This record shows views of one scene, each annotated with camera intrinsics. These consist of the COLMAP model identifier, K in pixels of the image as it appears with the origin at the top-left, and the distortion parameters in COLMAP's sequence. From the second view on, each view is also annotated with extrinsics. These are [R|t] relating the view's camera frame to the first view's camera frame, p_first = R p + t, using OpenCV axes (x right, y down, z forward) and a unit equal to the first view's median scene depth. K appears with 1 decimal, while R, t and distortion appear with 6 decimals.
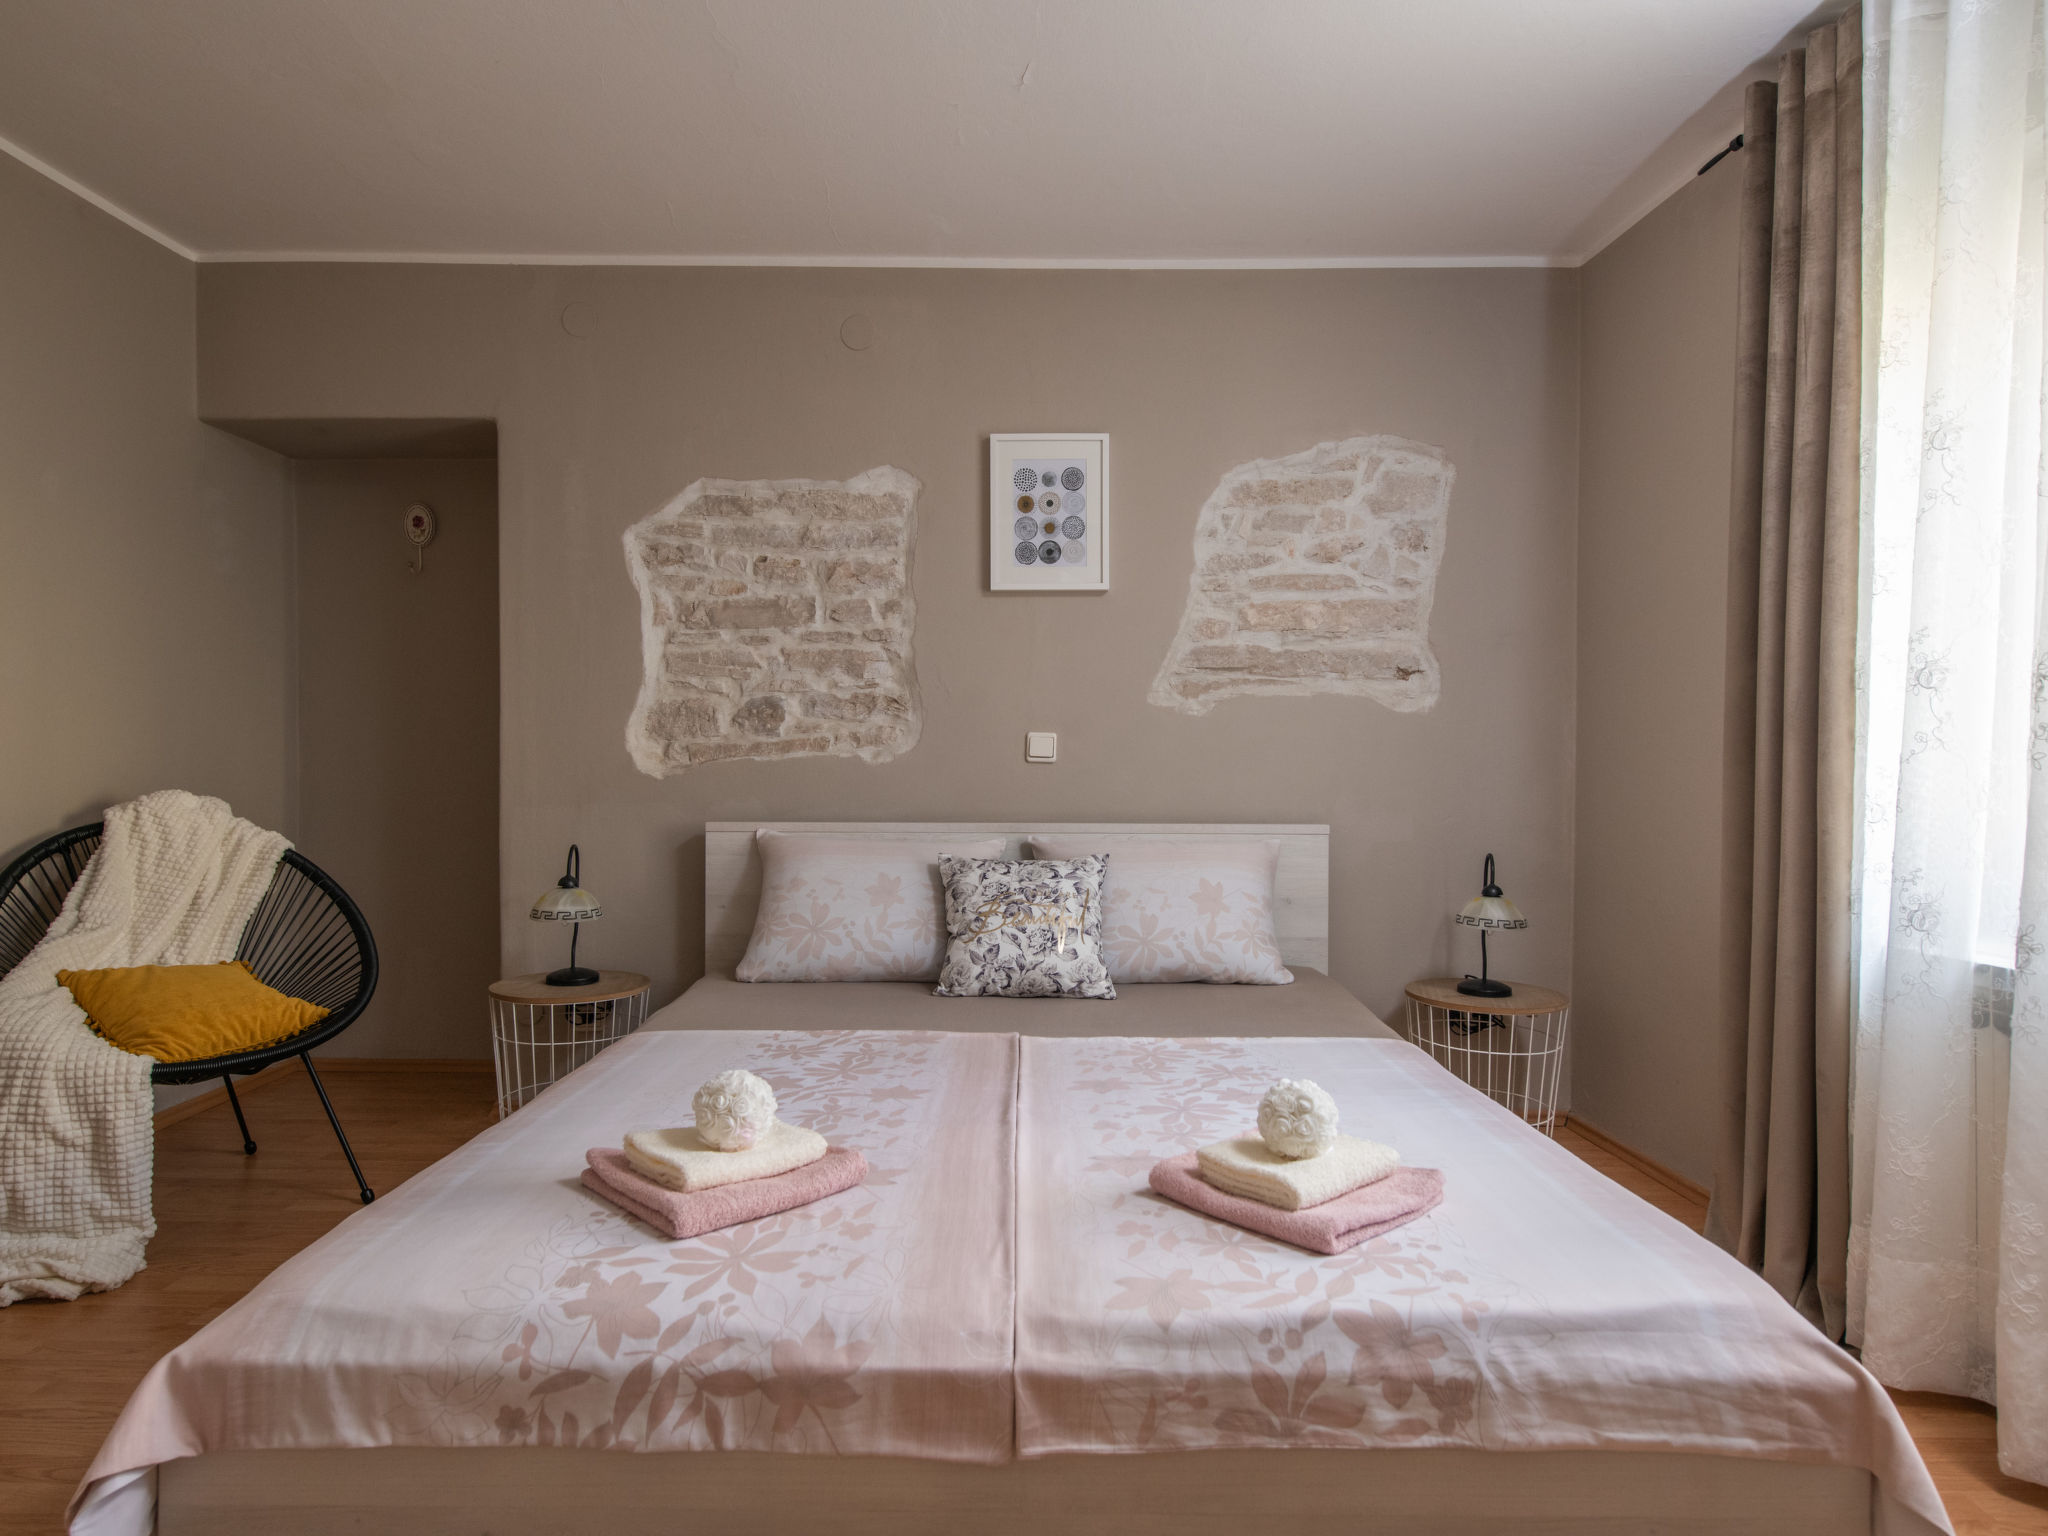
lens RADIAL K [[1154.8, 0, 1024.0], [0, 1154.8, 768.0], [0, 0, 1]] dist [0.001066, -0.002699]
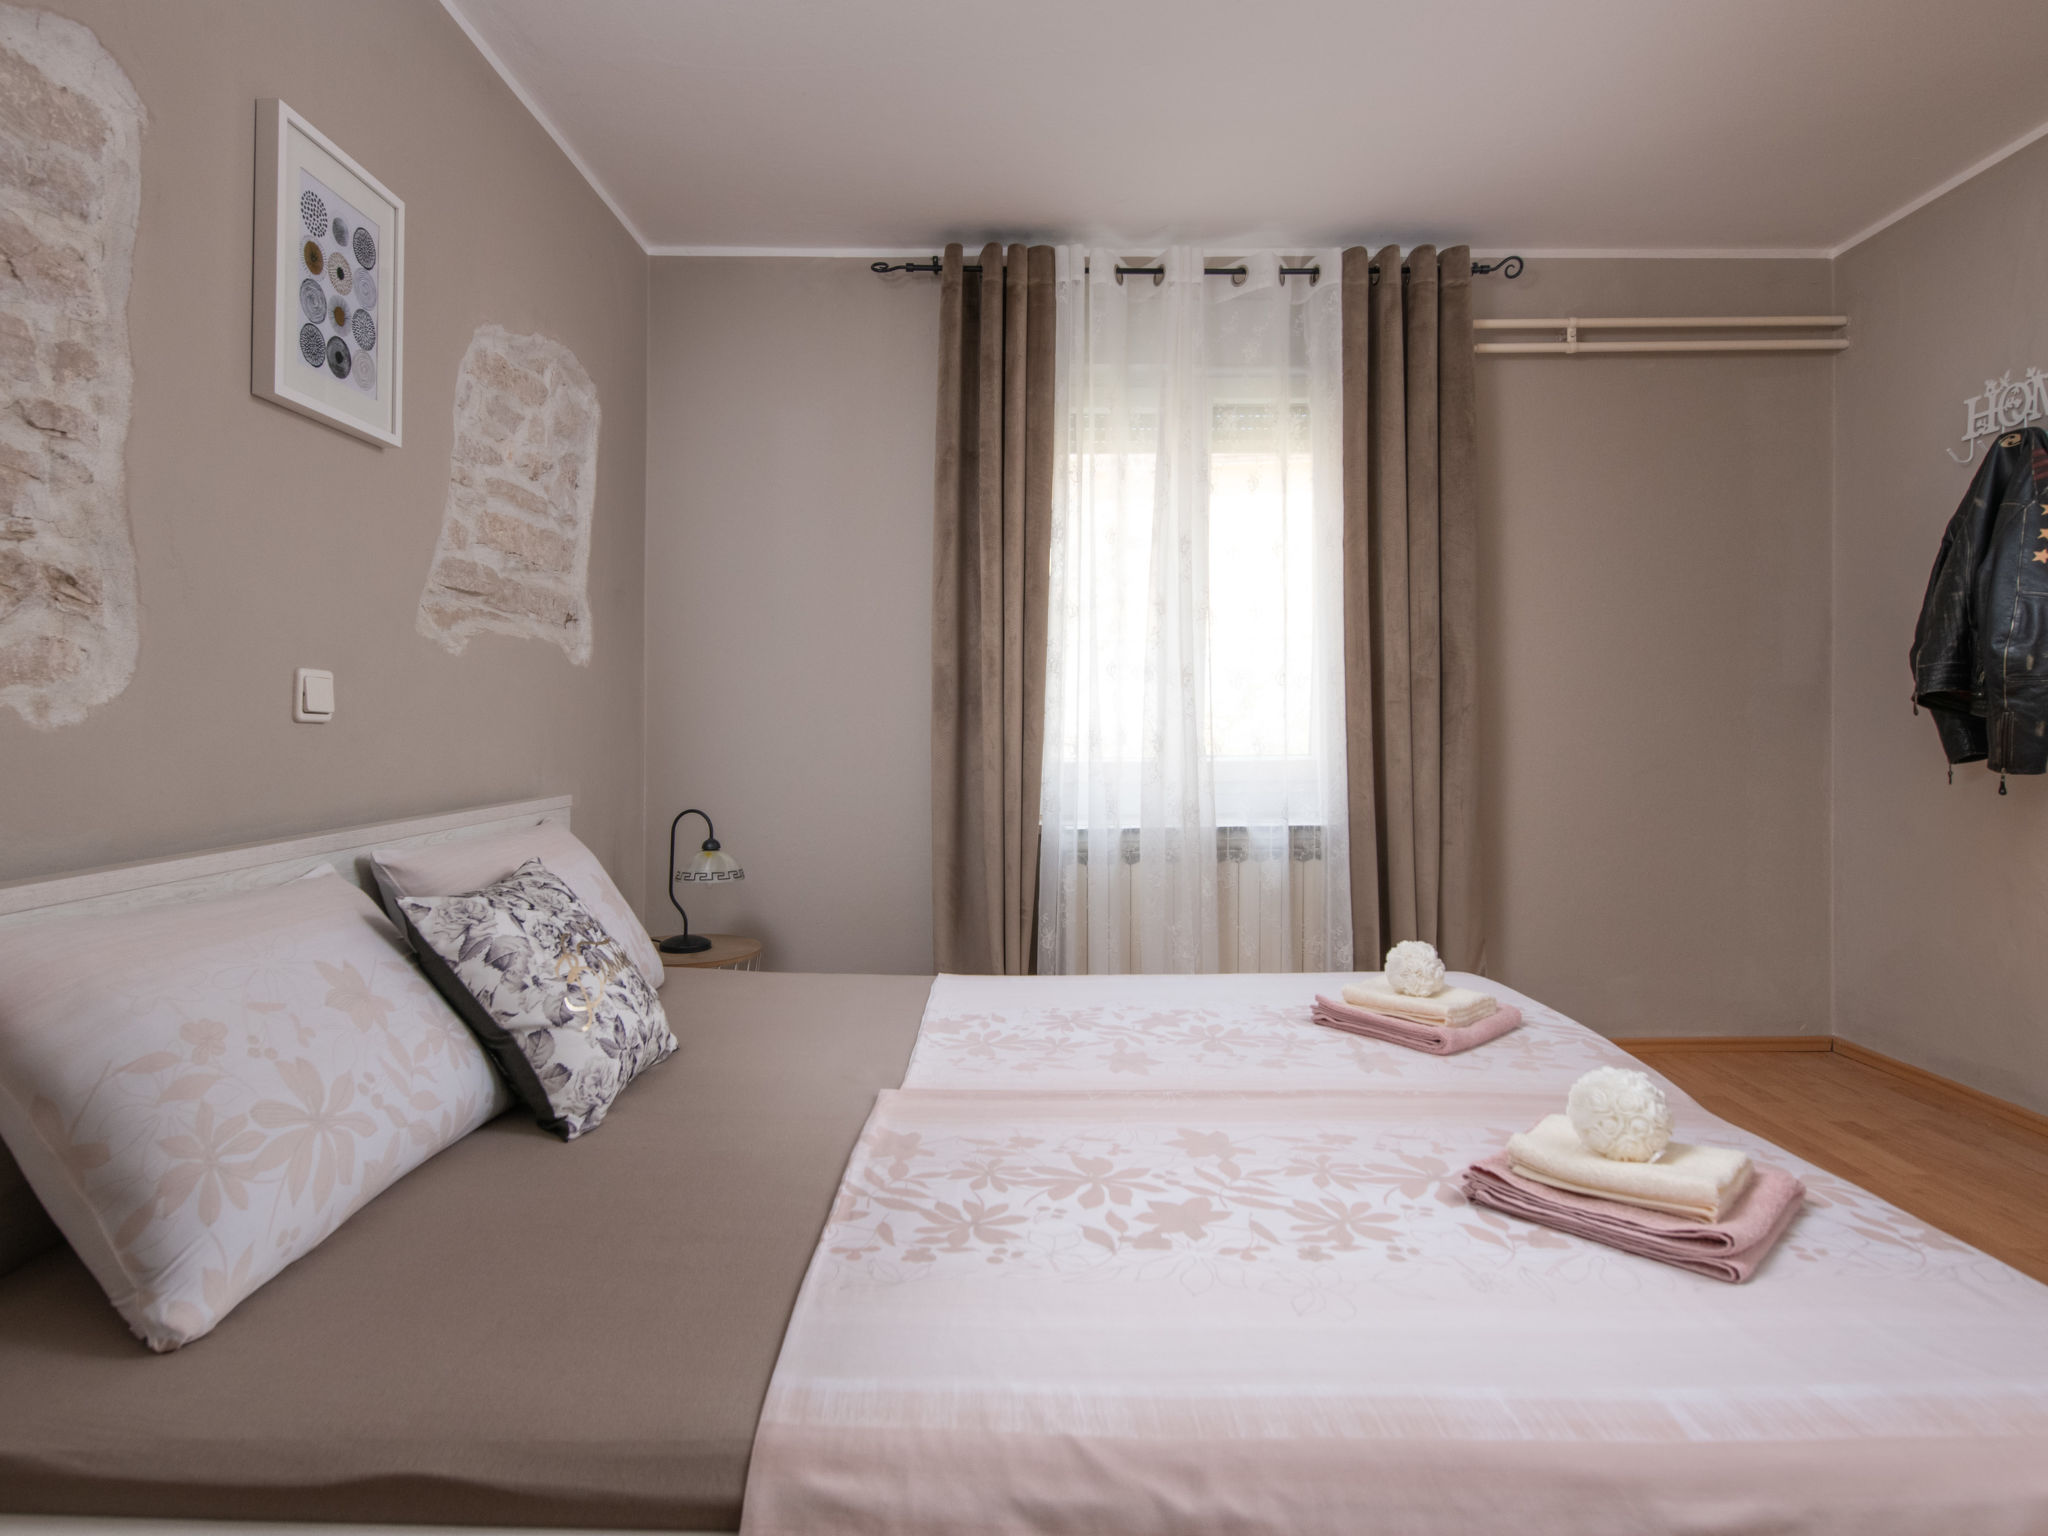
lens RADIAL K [[1083.1, 0, 962.8], [0, 1083.1, 717.4], [0, 0, 1]] dist [-0.001473, -0.001288]
pose [[0.052347, -0.000036, 0.998629, -0.576342], [0.010445, 0.999945, -0.000512, -0.004475], [-0.998574, 0.010457, 0.052344, 0.762620]]
